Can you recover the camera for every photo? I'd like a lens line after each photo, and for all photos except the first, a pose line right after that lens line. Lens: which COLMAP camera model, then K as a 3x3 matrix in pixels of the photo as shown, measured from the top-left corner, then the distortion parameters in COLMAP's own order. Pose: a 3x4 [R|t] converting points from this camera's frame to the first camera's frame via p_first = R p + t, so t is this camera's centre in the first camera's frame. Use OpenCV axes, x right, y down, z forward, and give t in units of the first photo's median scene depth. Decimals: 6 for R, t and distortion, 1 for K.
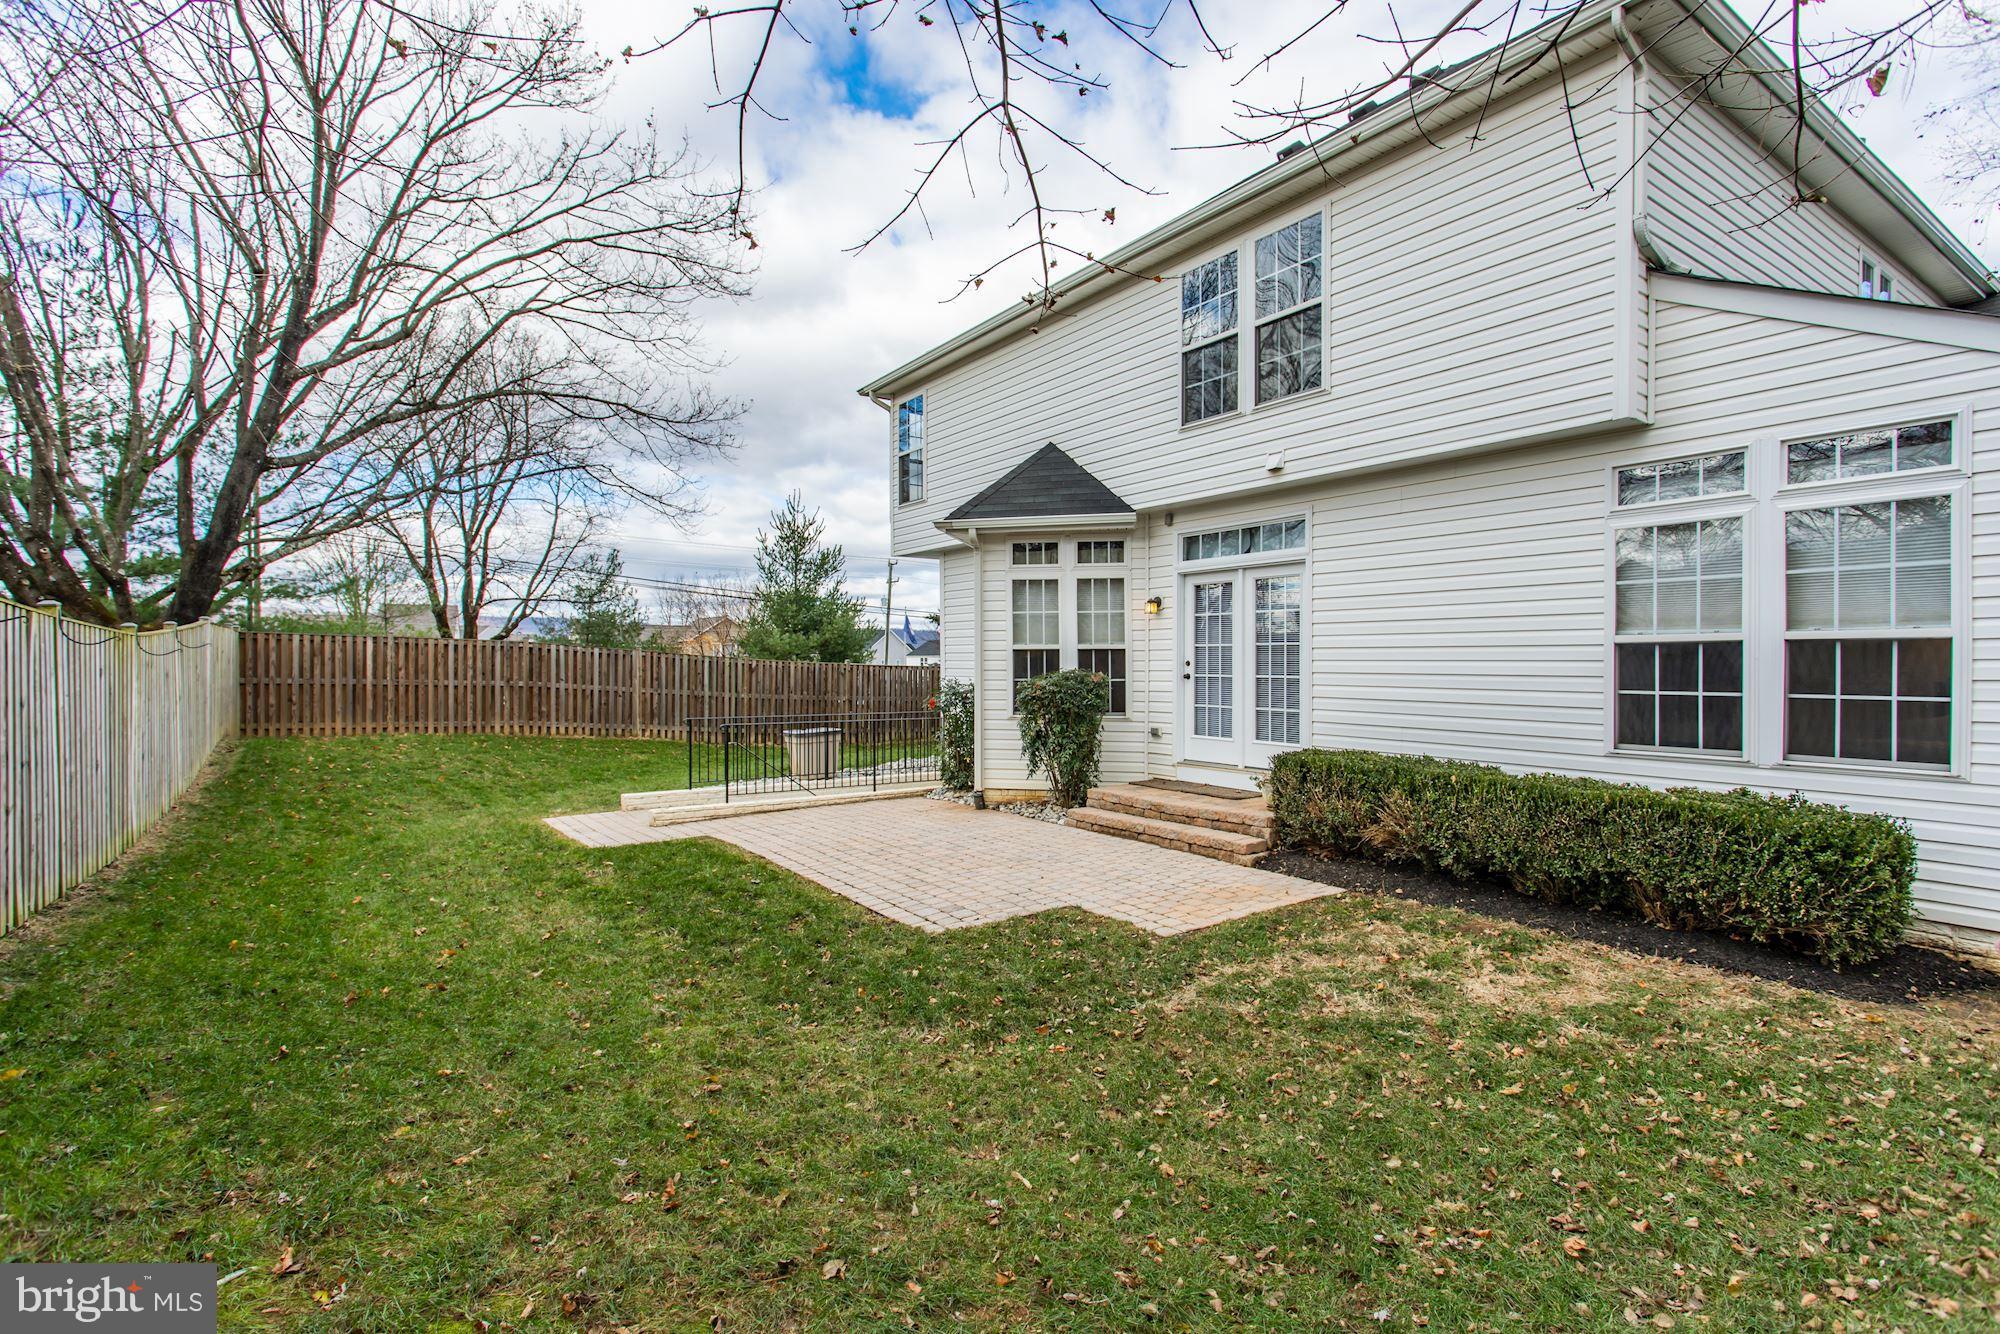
lens RADIAL K [[959.5, 0, 1000.0], [0, 959.5, 667.0], [0, 0, 1]] dist [0.001111, 0.000153]
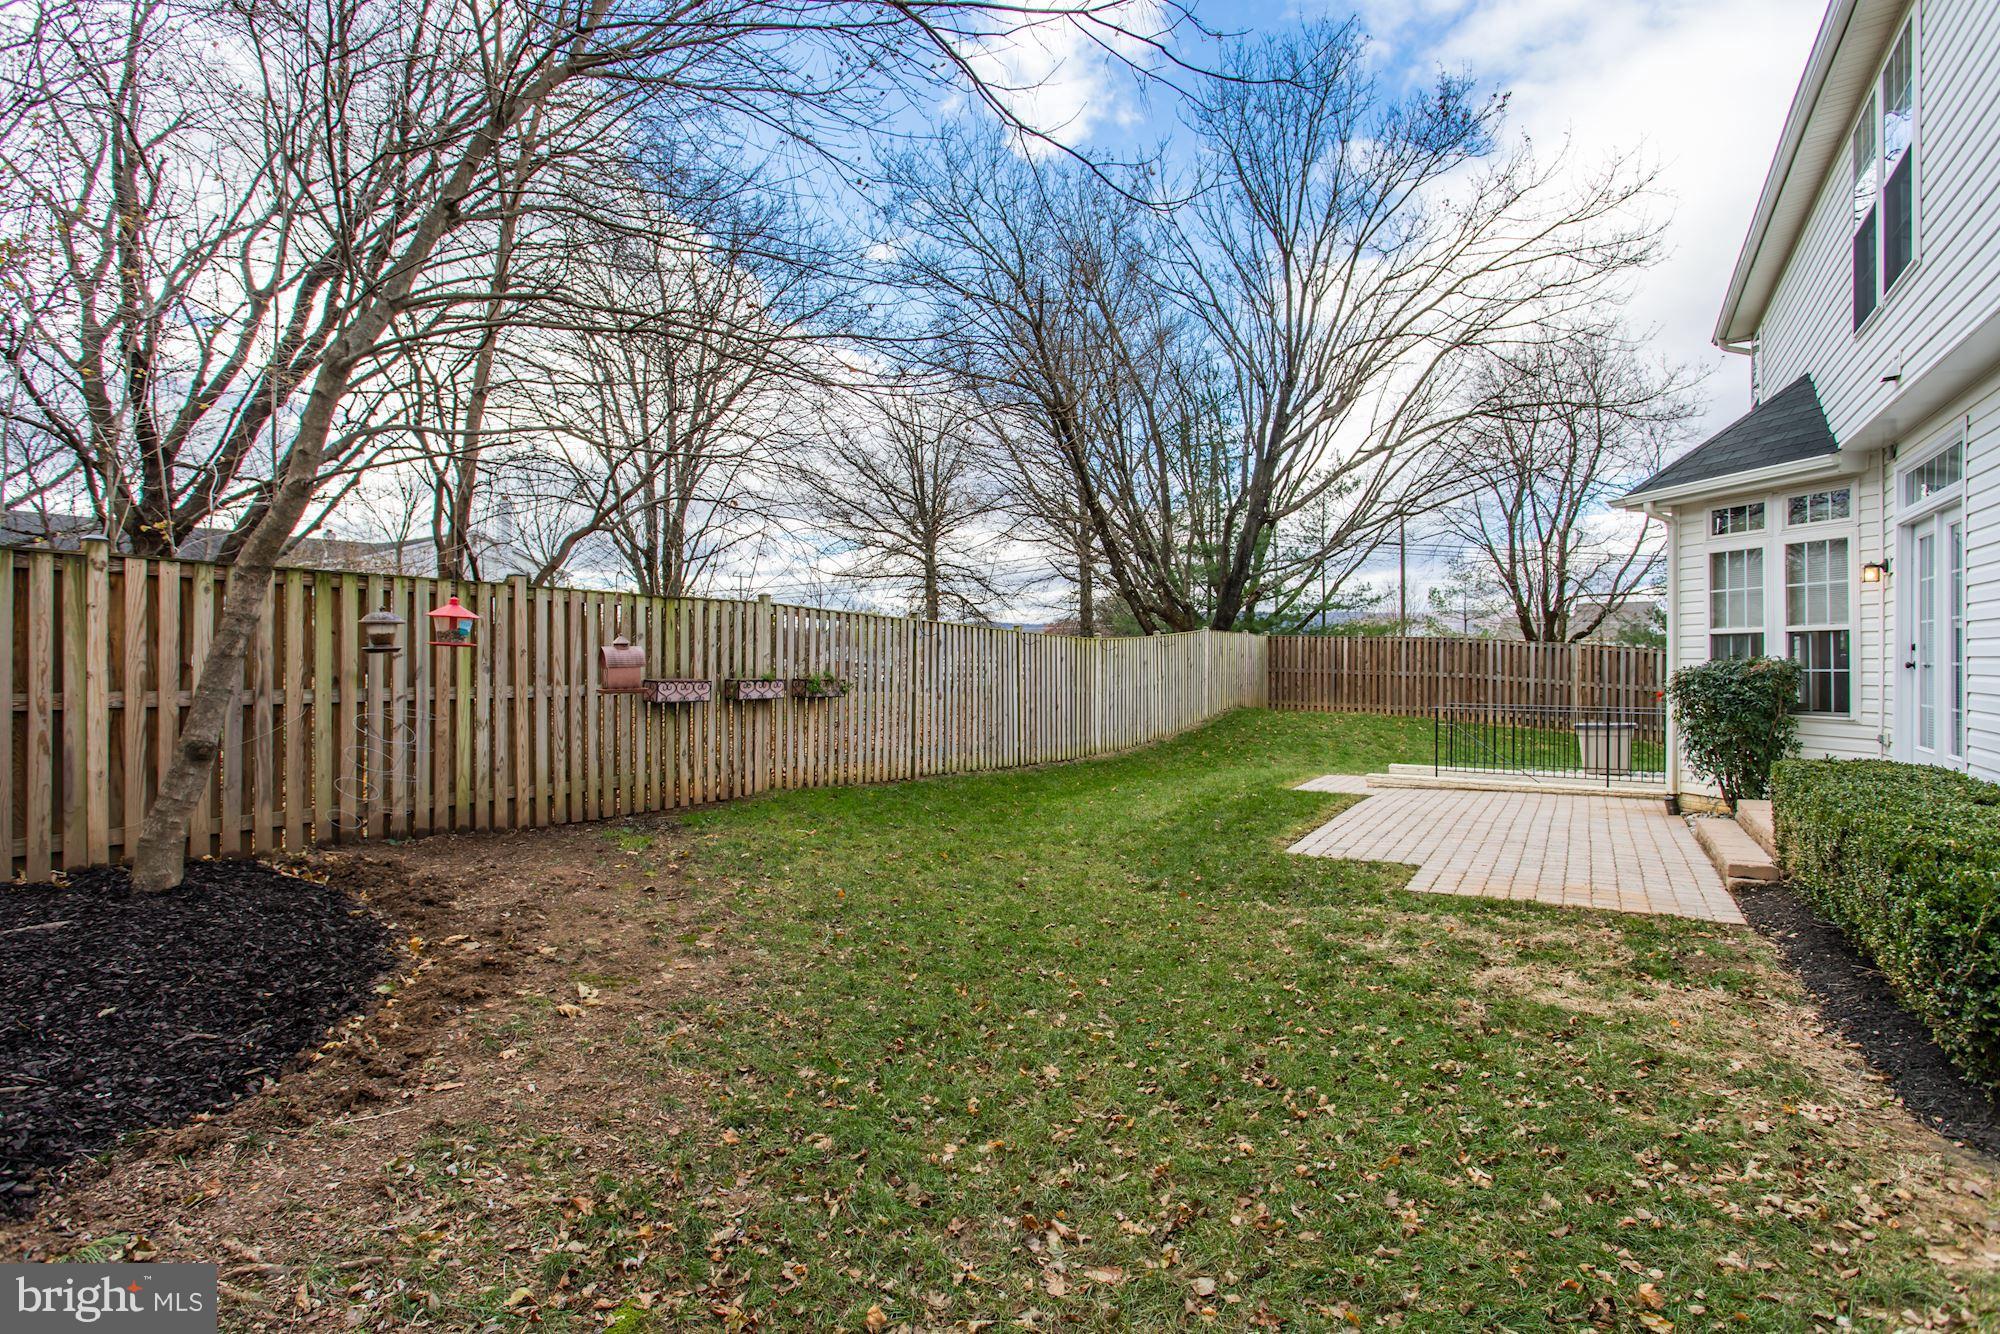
lens RADIAL K [[982.4, 0, 1000.0], [0, 982.4, 667.0], [0, 0, 1]] dist [0.000879, 0.000178]
pose [[0.413591, 0.005485, -0.910446, 0.924282], [-0.006232, 0.999975, 0.003193, 0.020478], [0.910442, 0.004353, 0.413615, 0.094129]]
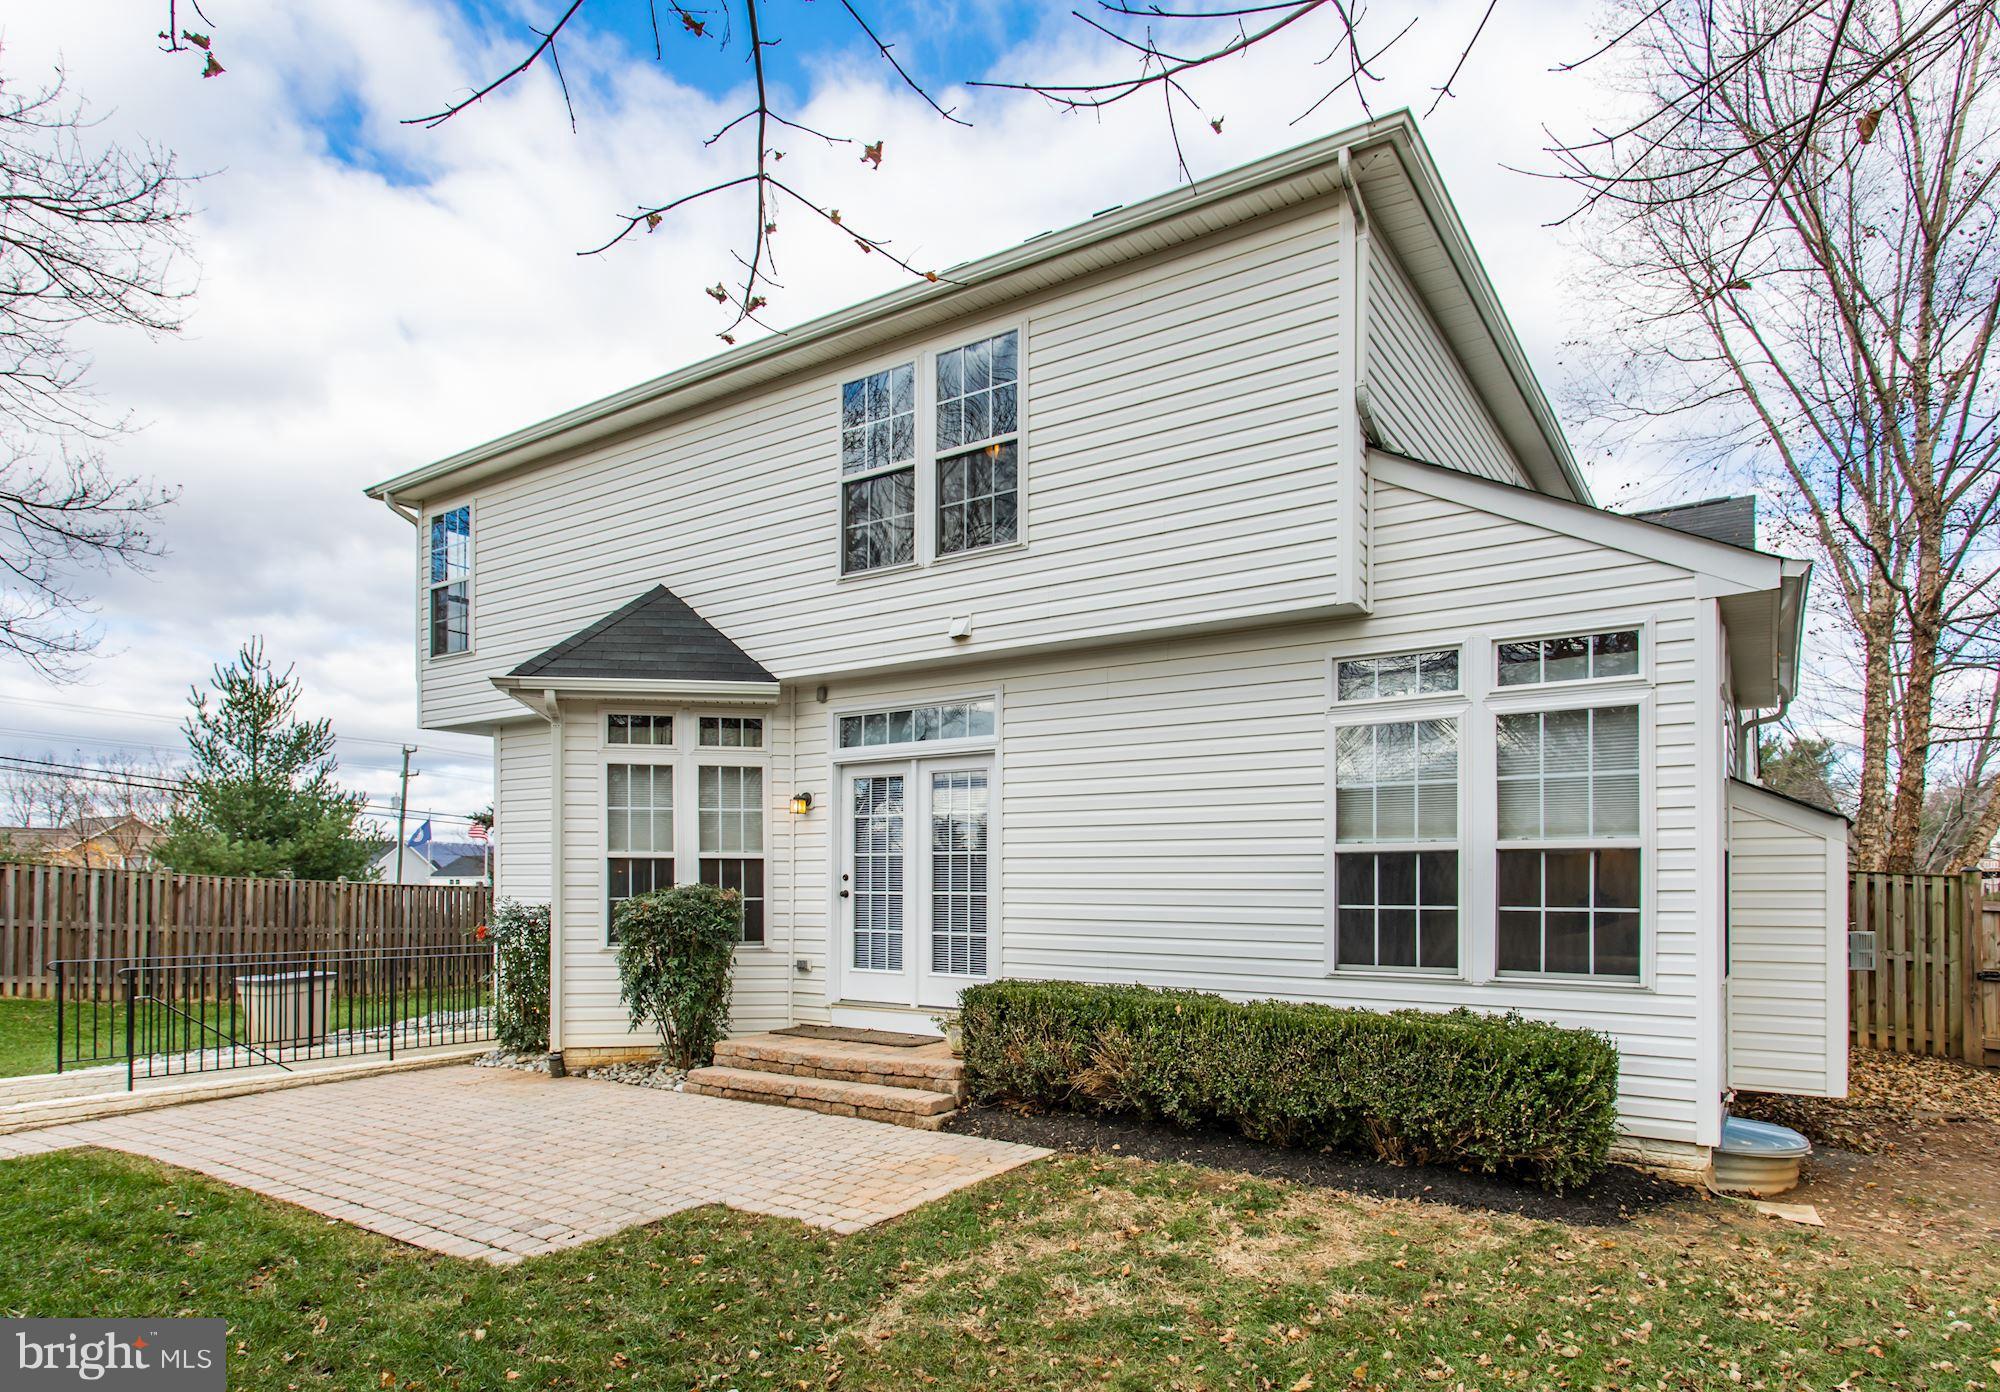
lens RADIAL K [[1135.1, 0, 1021.1], [0, 1135.1, 884.3], [0, 0, 1]] dist [-0.000248, 0.005053]
pose [[0.926332, 0.006194, 0.376657, -0.035079], [-0.002868, 0.999952, -0.009392, 0.015869], [-0.376697, 0.007620, 0.926305, 0.123007]]
